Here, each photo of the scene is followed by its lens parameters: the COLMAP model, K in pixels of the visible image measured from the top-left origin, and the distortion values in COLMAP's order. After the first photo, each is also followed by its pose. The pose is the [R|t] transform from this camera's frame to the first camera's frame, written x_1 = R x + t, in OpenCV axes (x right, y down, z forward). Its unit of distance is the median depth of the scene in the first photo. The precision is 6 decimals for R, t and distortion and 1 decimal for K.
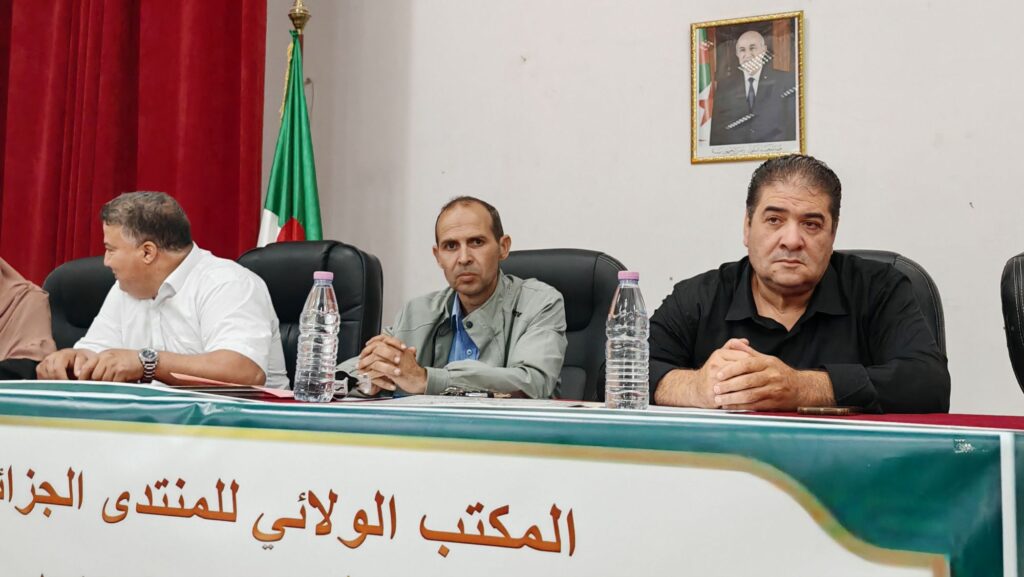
lens RADIAL K [[1094.9, 0, 508.7], [0, 1094.9, 198.3], [0, 0, 1]] dist [0.017933, -0.016210]
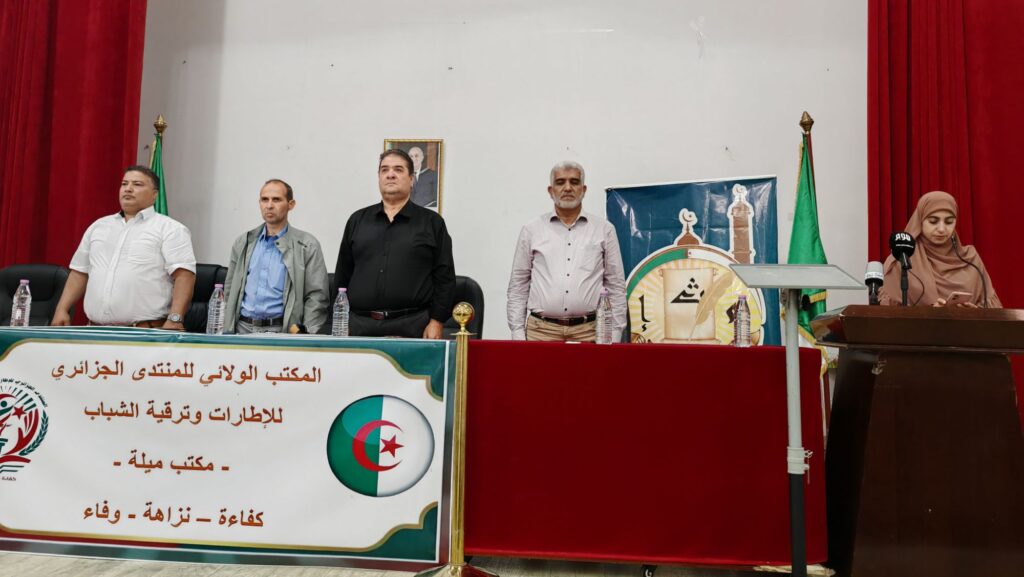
lens RADIAL K [[789.0, 0, 500.4], [0, 789.0, 222.4], [0, 0, 1]] dist [0.022042, -0.005724]
pose [[0.952871, 0.049658, 0.299283, -0.120301], [-0.055043, 0.998438, 0.009586, -0.146249], [-0.298340, -0.025608, 0.954116, -1.056824]]
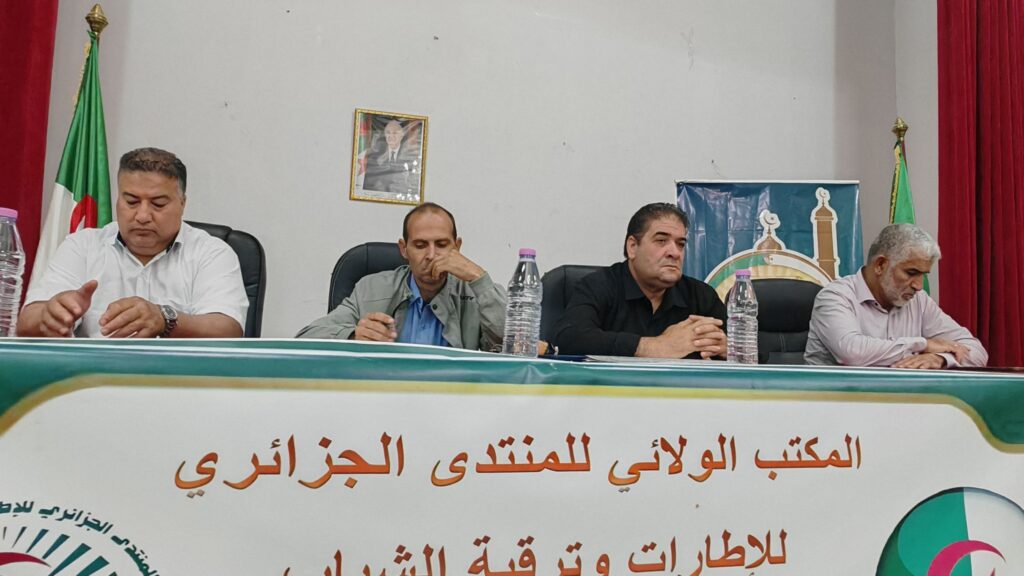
lens RADIAL K [[636.0, 0, 504.1], [0, 636.0, 264.3], [0, 0, 1]] dist [-0.002213, 0.002074]
pose [[0.777936, 0.085959, 0.622436, -0.691744], [-0.115585, 0.993271, 0.007289, 0.089901], [-0.617621, -0.077615, 0.782637, 0.541649]]
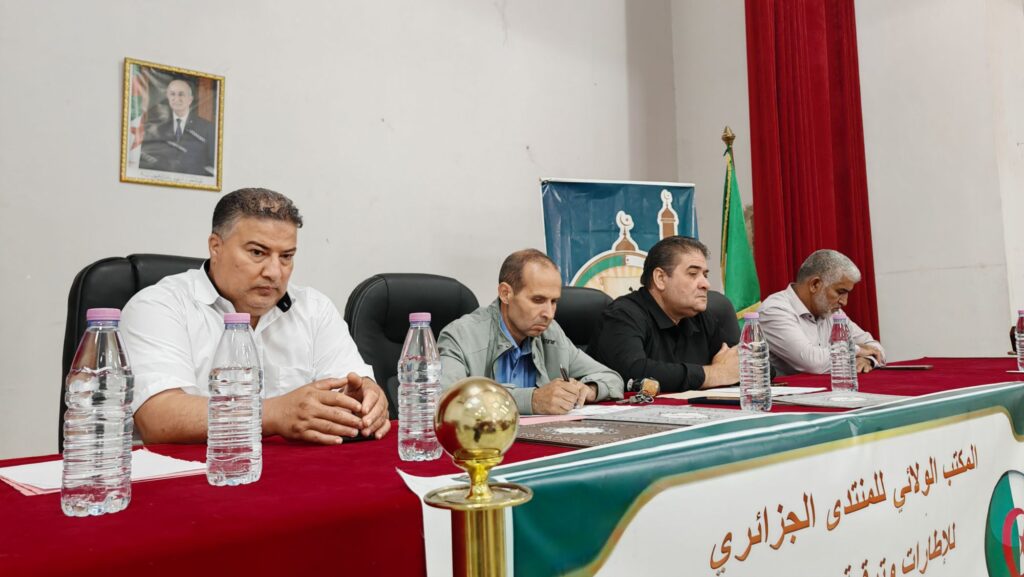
lens RADIAL K [[789.0, 0, 500.4], [0, 789.0, 222.4], [0, 0, 1]] dist [0.022042, -0.005724]
pose [[0.412296, 0.096349, 0.905941, -1.337589], [-0.106288, 0.992689, -0.057203, 0.050362], [-0.904829, -0.072706, 0.419522, 0.992616]]
